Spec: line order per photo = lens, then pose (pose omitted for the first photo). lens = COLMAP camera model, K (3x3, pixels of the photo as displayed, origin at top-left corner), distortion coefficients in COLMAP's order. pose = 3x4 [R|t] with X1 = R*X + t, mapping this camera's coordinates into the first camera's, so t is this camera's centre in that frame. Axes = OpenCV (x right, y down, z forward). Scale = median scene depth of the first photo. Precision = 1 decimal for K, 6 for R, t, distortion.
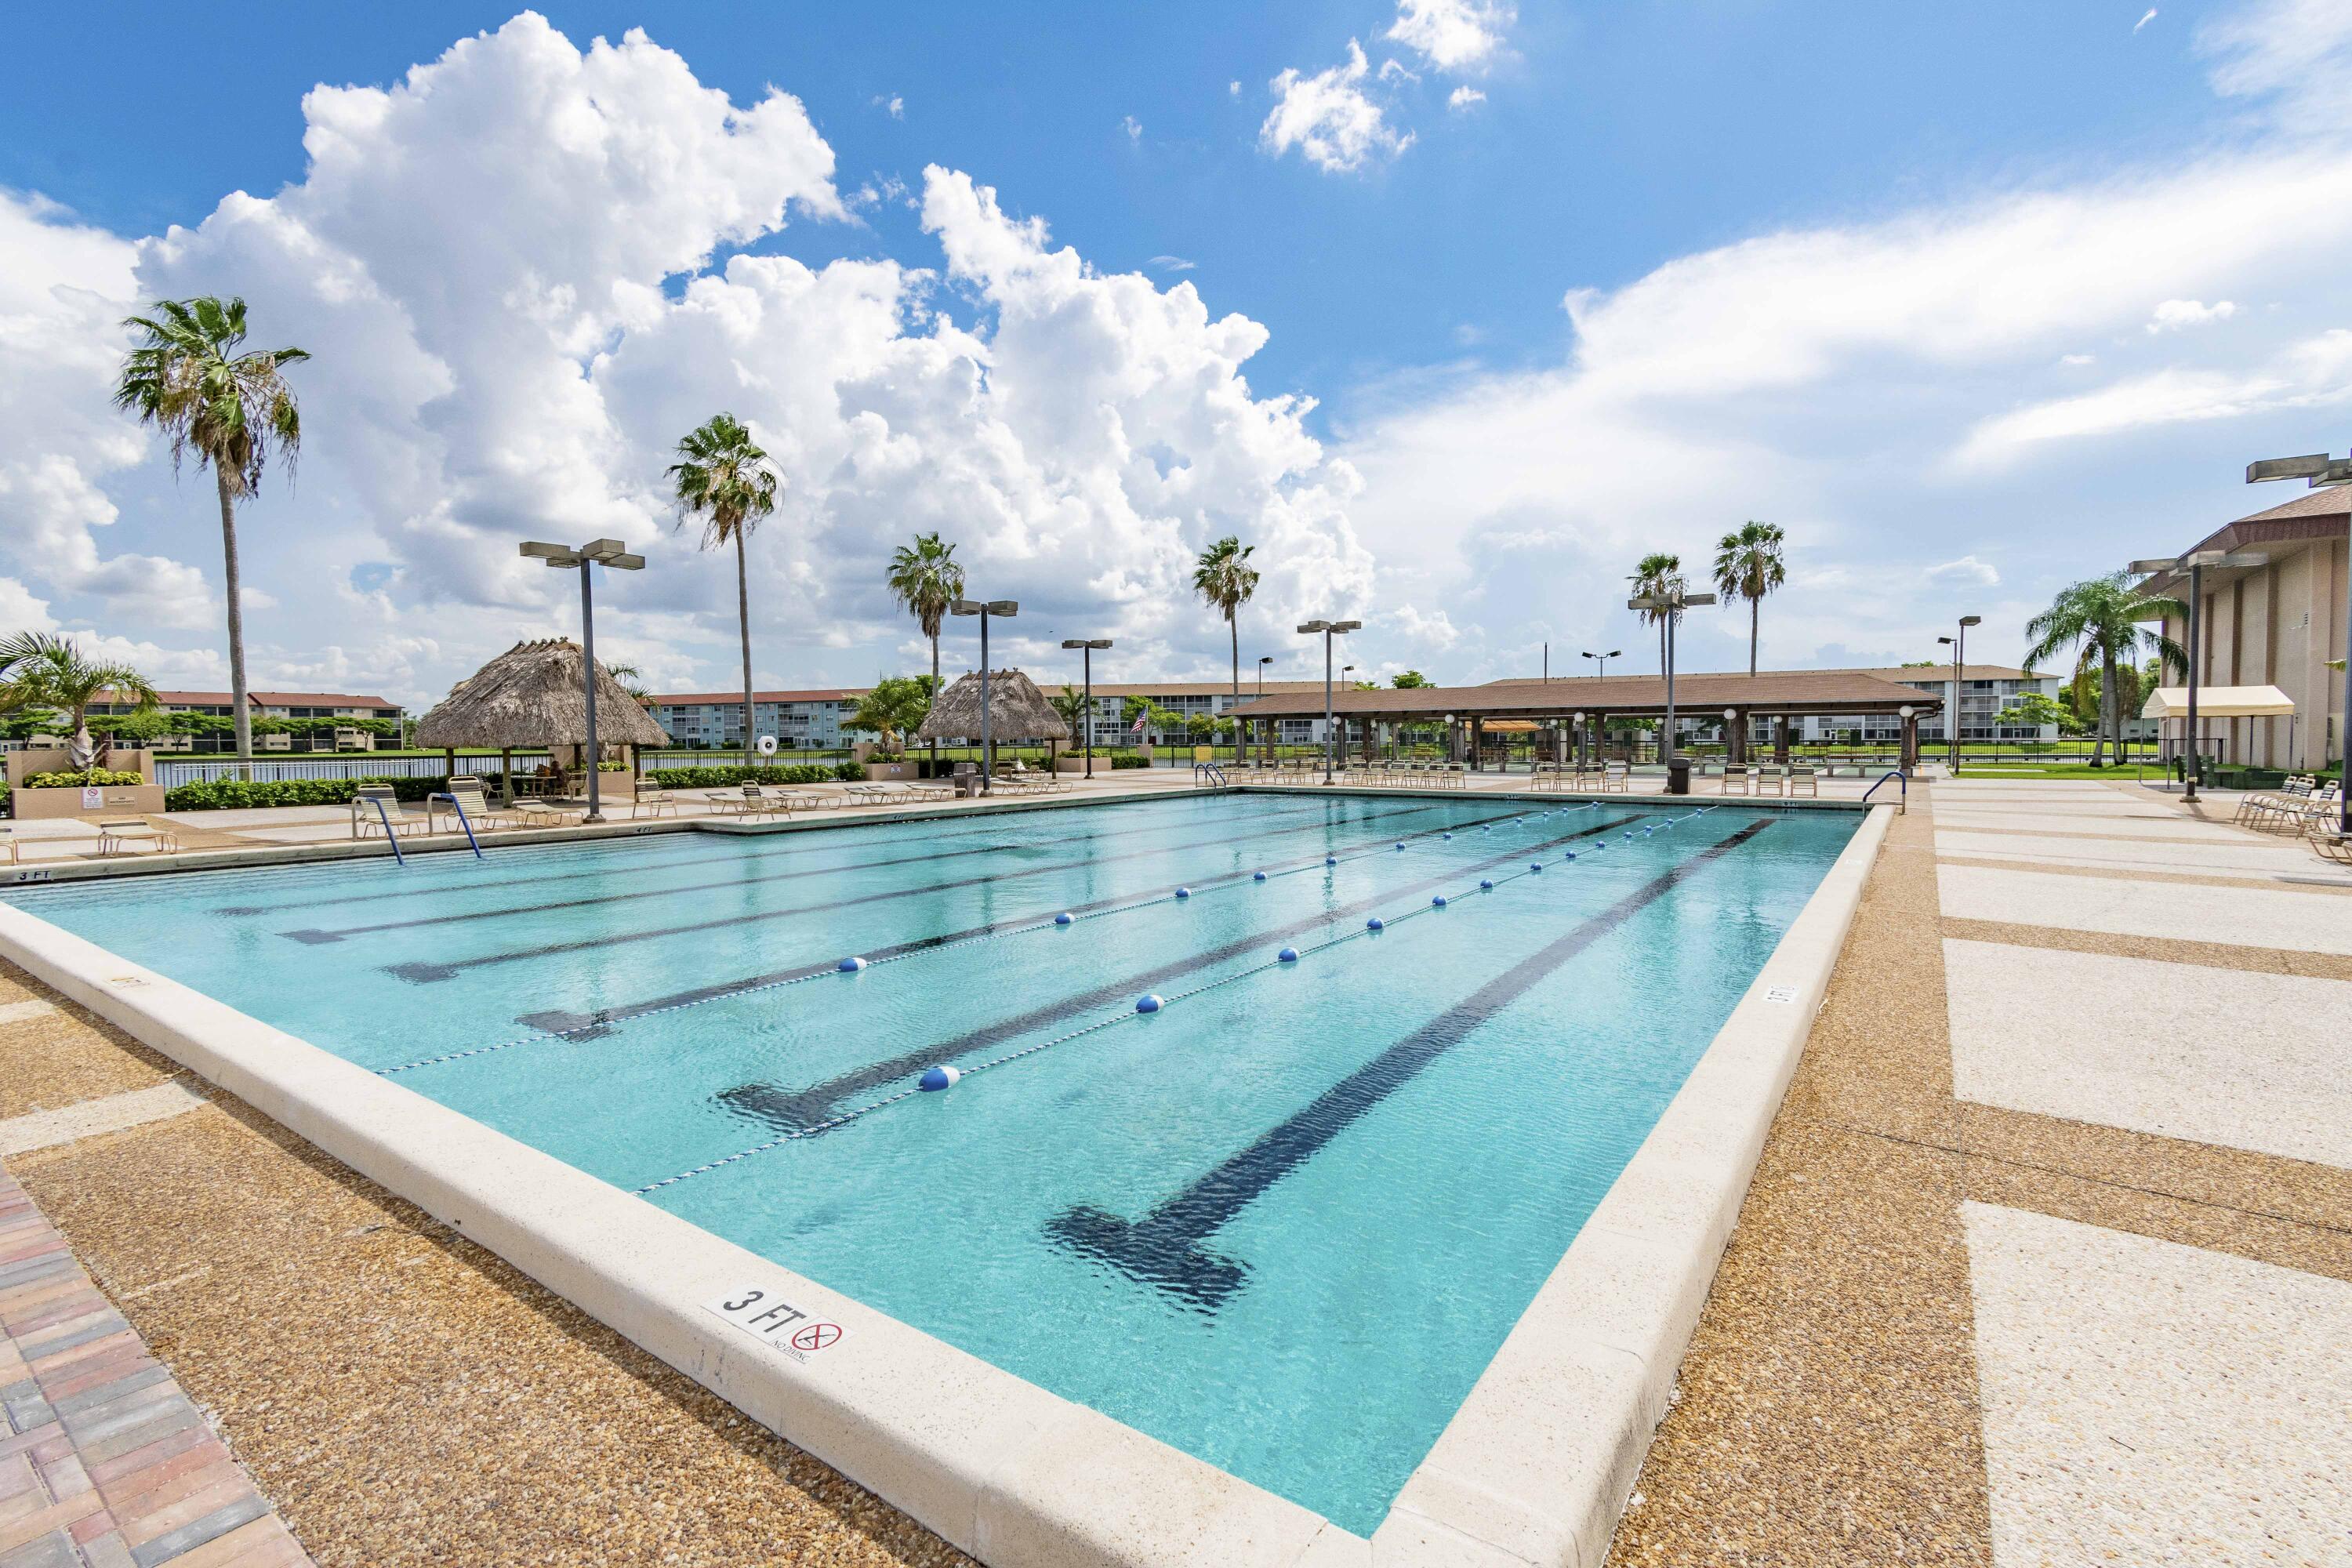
lens RADIAL K [[1089.2, 0, 1198.3], [0, 1089.2, 781.7], [0, 0, 1]] dist [-0.005030, -0.001479]
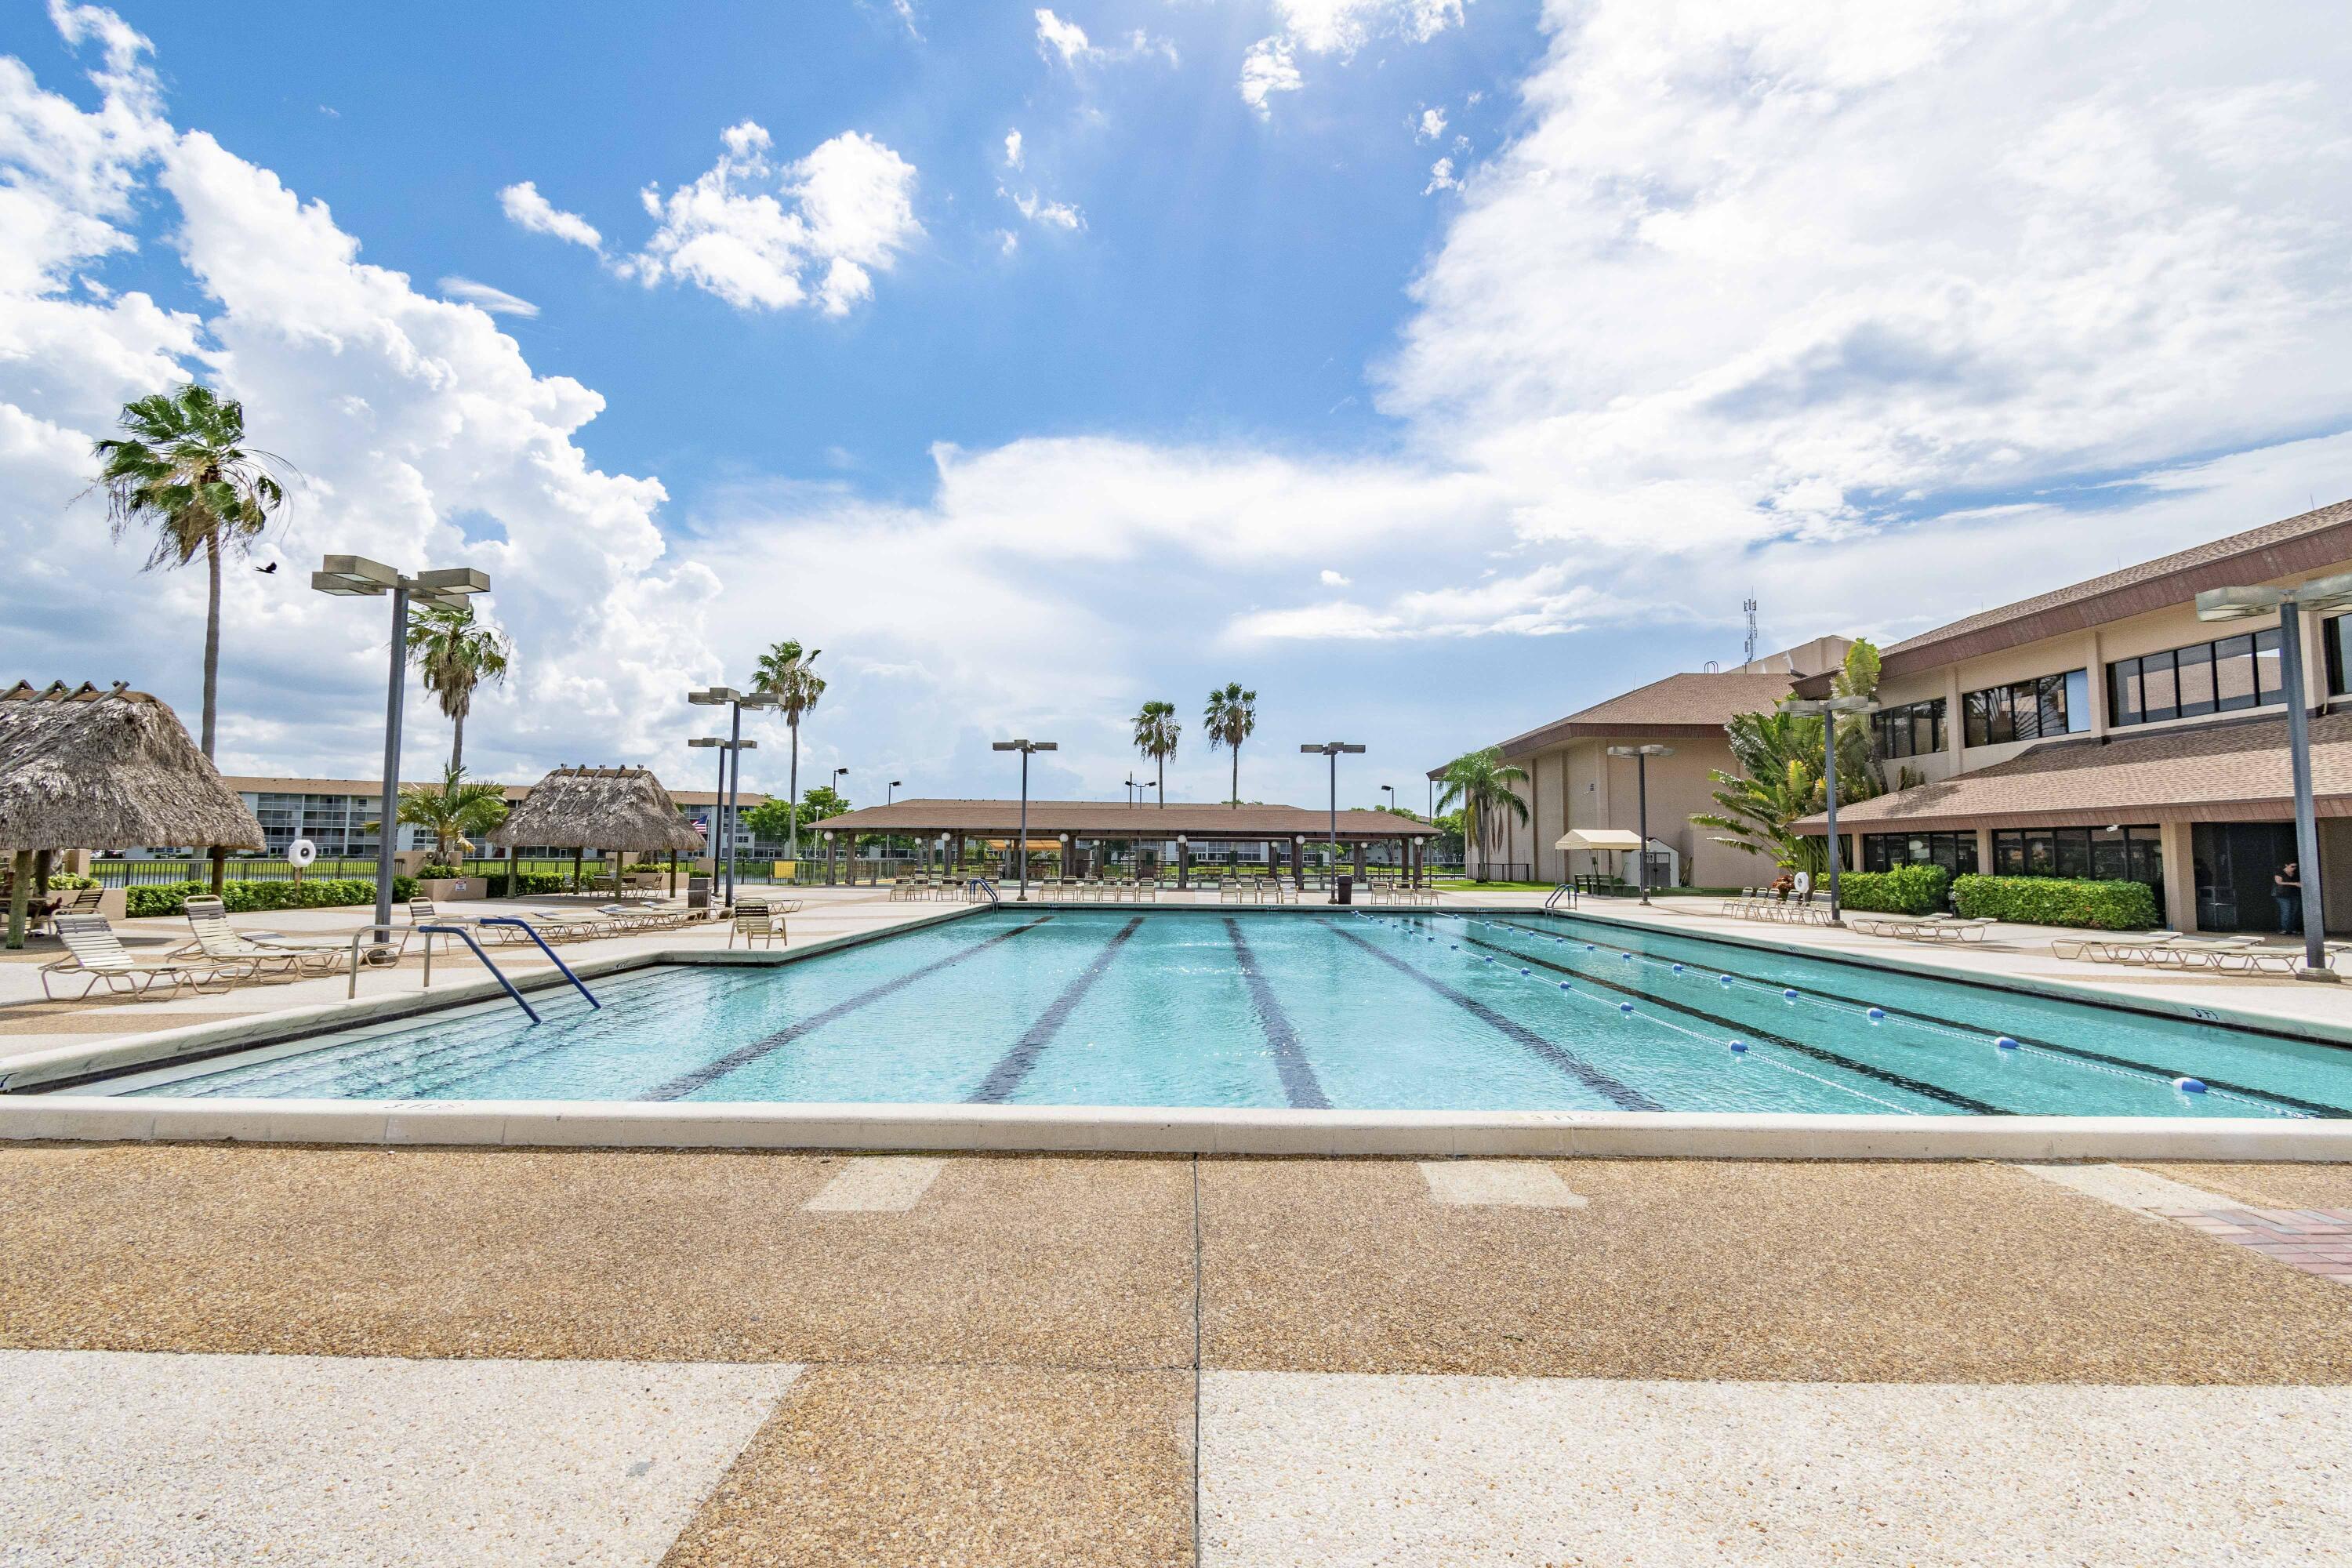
lens RADIAL K [[1089.2, 0, 1198.3], [0, 1089.2, 781.7], [0, 0, 1]] dist [-0.005030, -0.001479]
pose [[0.804883, 0.054162, 0.590957, -0.231341], [0.010690, 0.994341, -0.105693, 0.001212], [-0.593337, 0.091388, 0.799749, 0.051540]]
